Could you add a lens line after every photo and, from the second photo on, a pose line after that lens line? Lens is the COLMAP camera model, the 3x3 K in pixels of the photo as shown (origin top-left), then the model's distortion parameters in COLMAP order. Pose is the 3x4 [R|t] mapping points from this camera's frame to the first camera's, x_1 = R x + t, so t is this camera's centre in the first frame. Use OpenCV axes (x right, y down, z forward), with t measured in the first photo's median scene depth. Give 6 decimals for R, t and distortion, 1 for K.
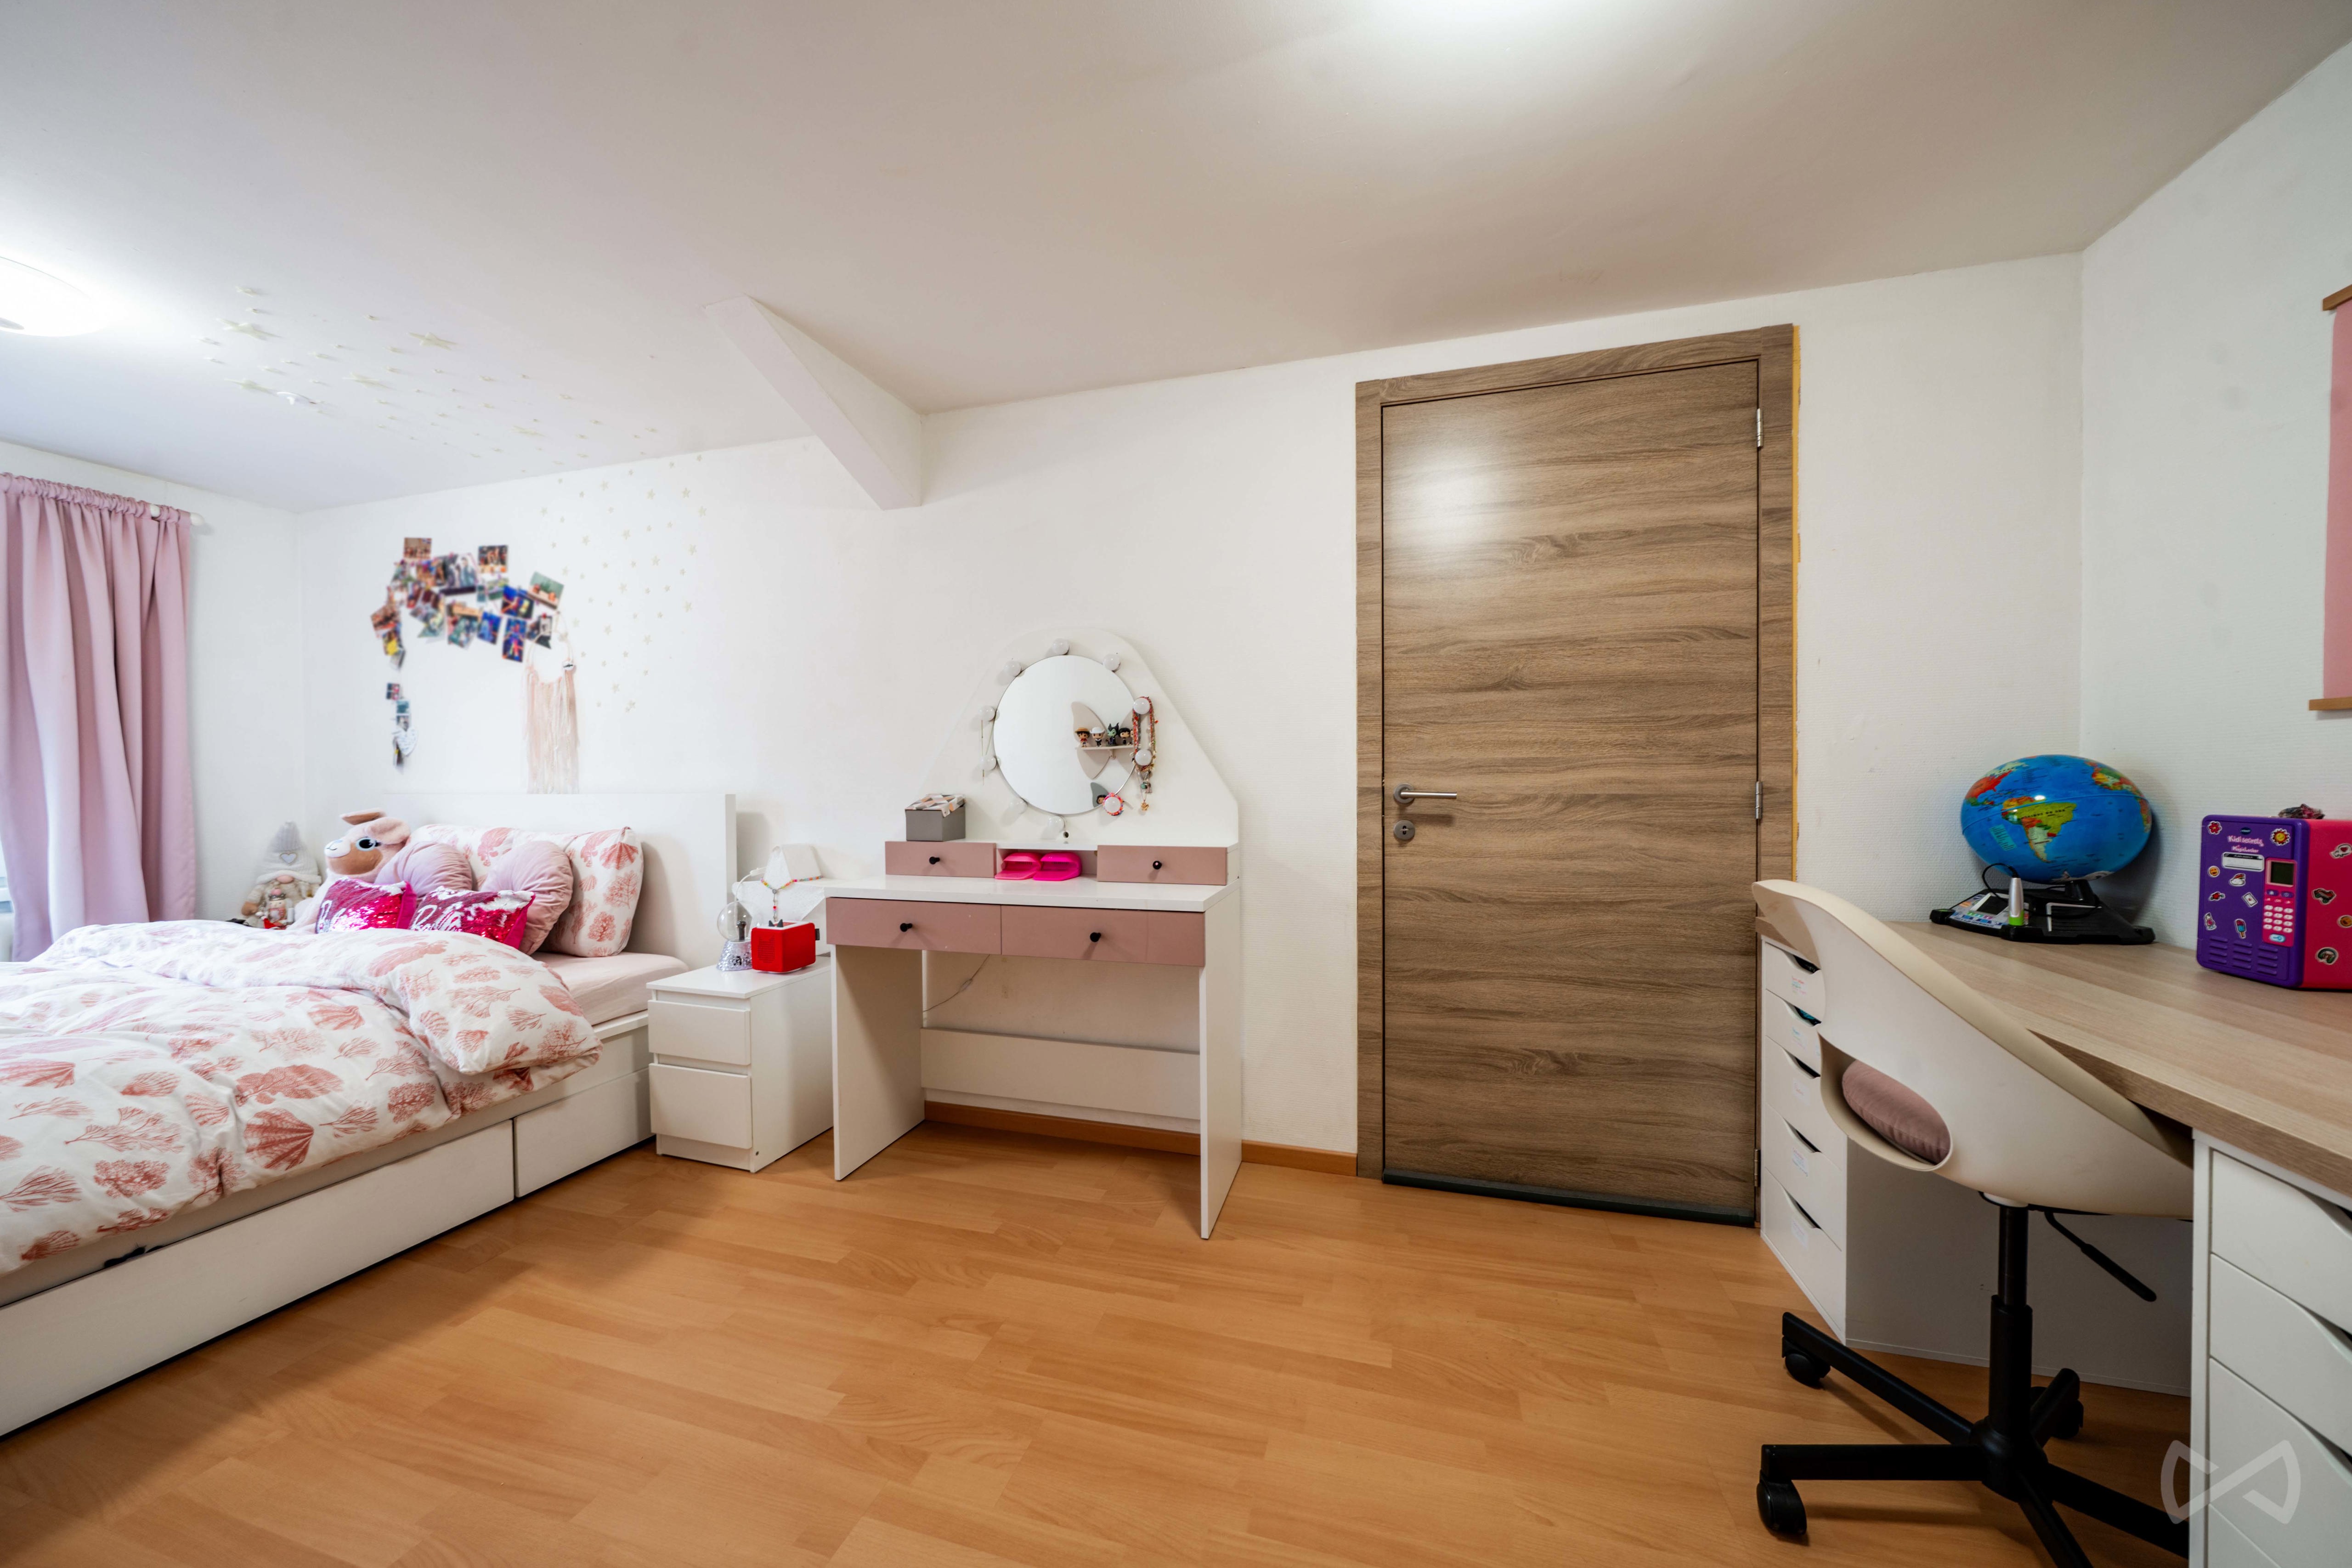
lens RADIAL K [[809.8, 0, 1175.3], [0, 809.8, 795.7], [0, 0, 1]] dist [-0.006251, -0.000324]
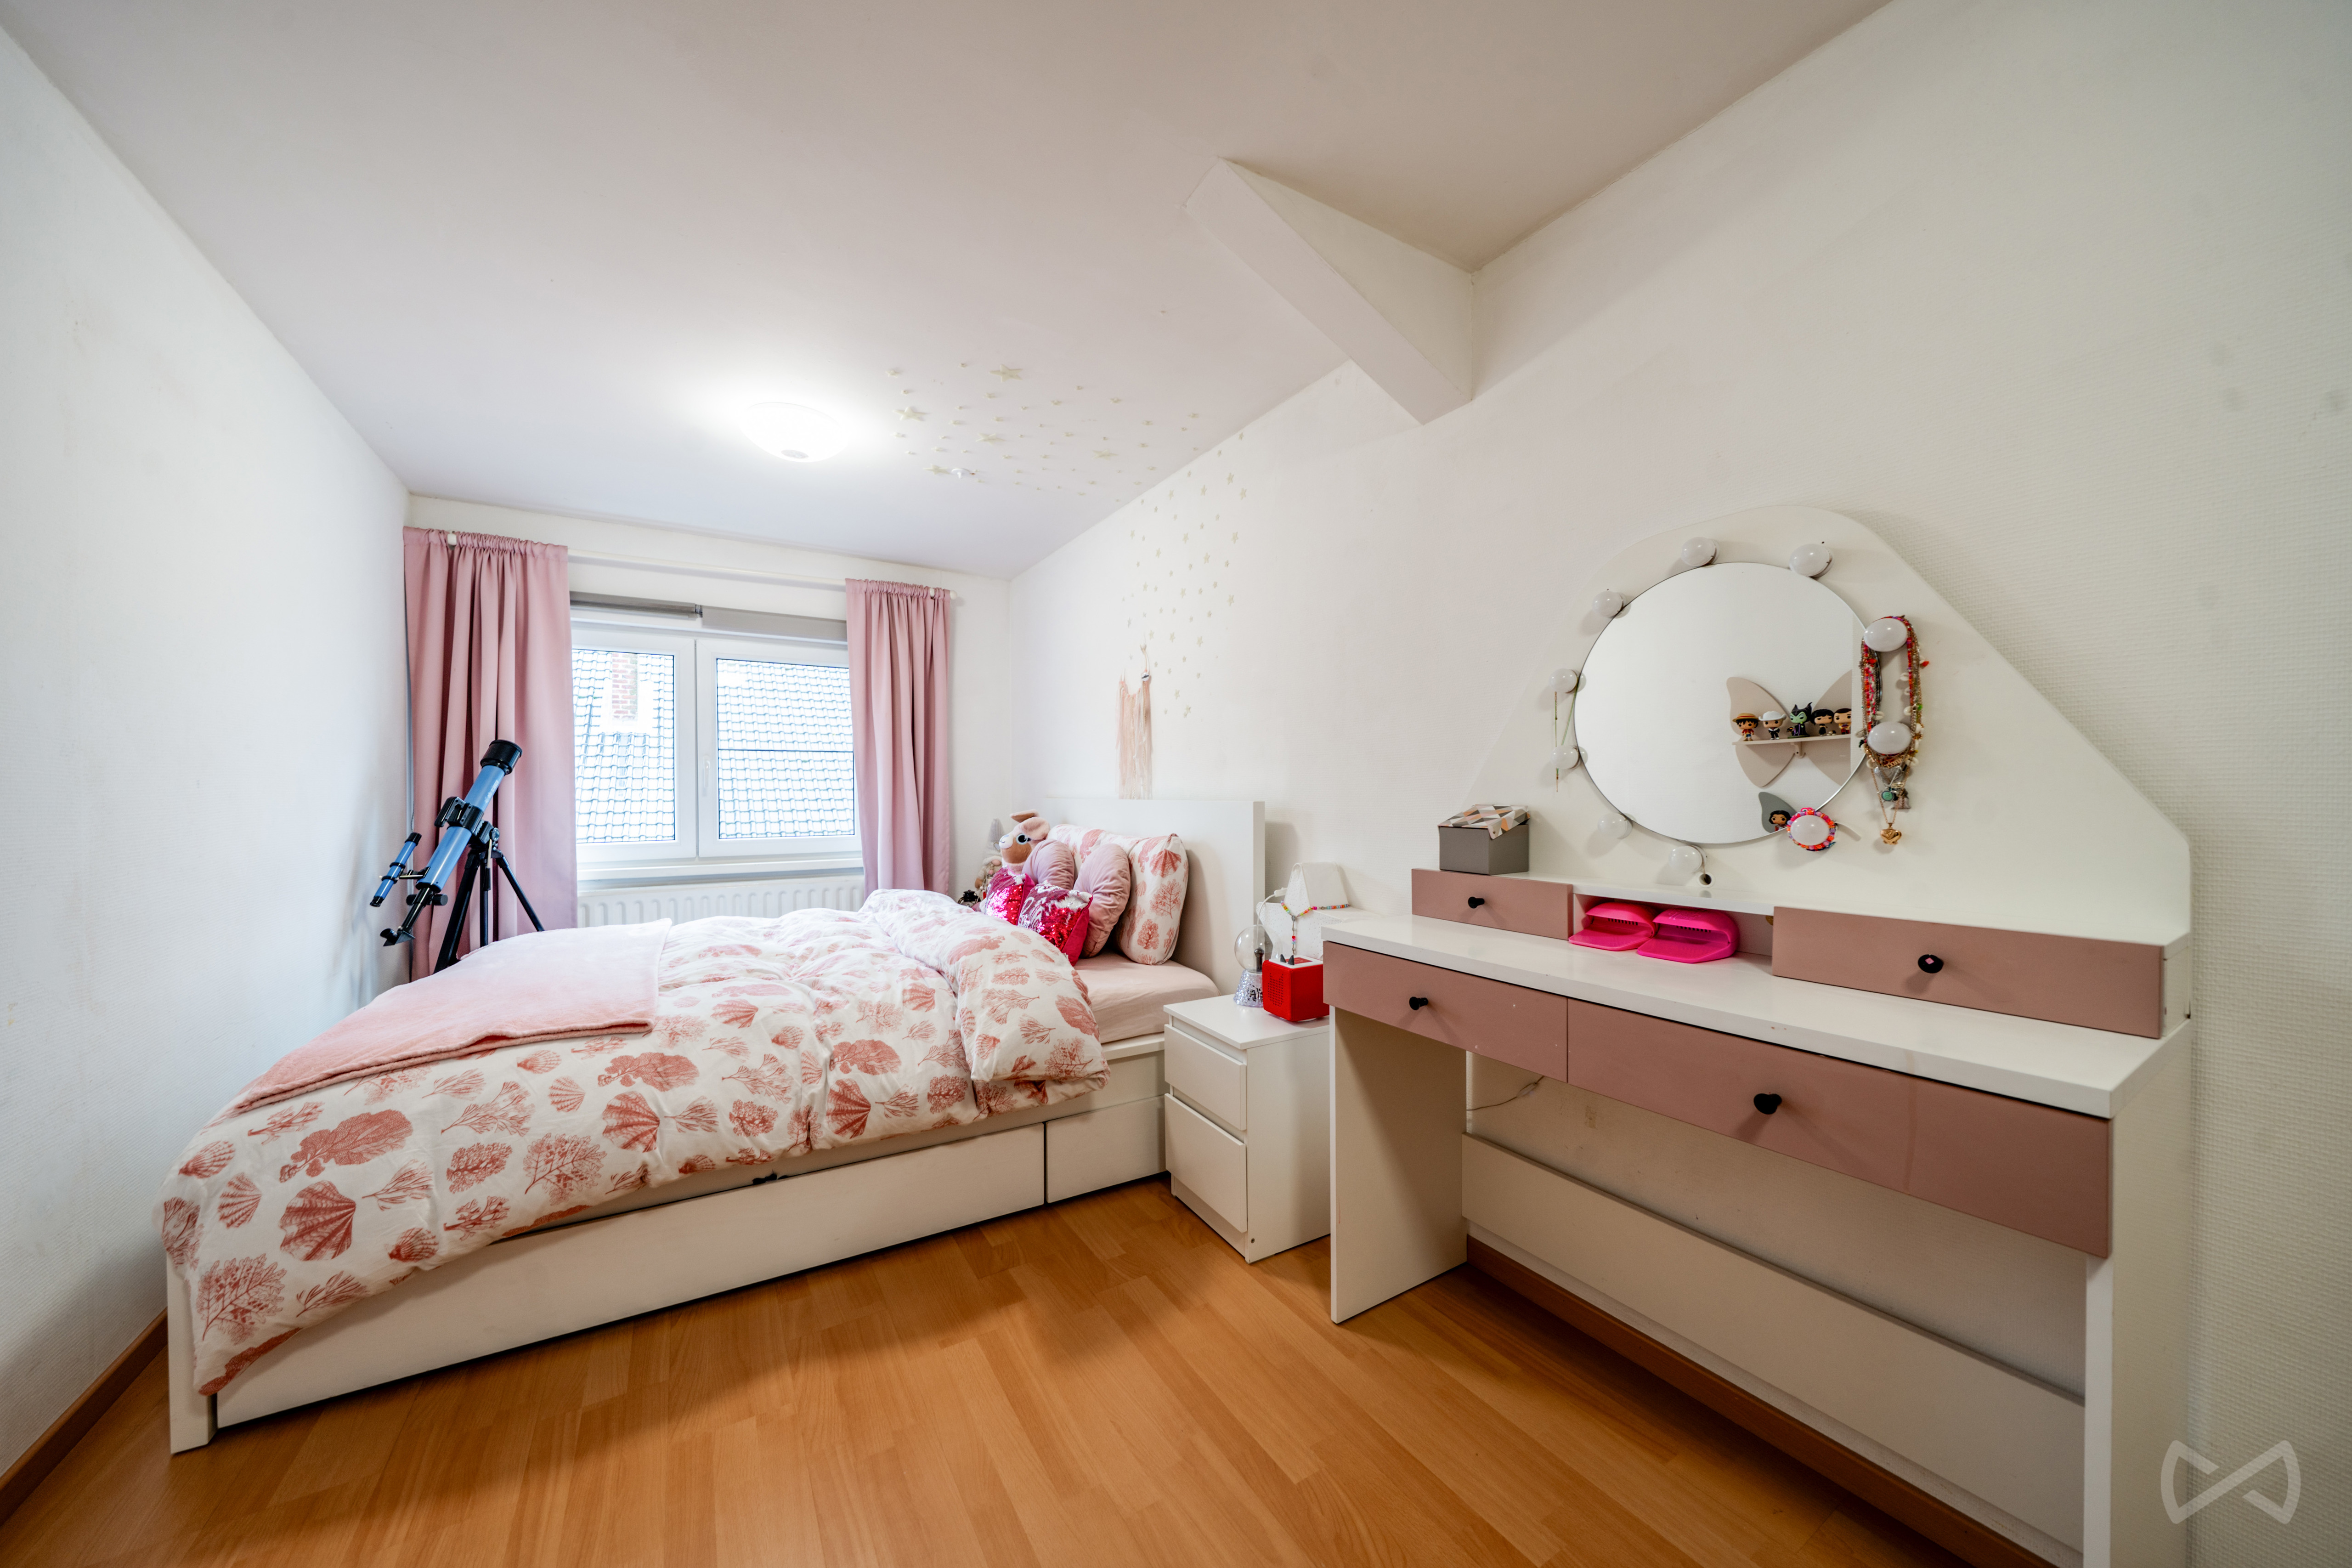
lens RADIAL K [[809.8, 0, 1169.5], [0, 809.8, 795.9], [0, 0, 1]] dist [-0.006251, -0.000324]
pose [[0.741751, 0.008183, -0.670625, -0.038349], [-0.016637, 0.999842, -0.006202, -0.001326], [0.670469, 0.015757, 0.741771, 0.364741]]
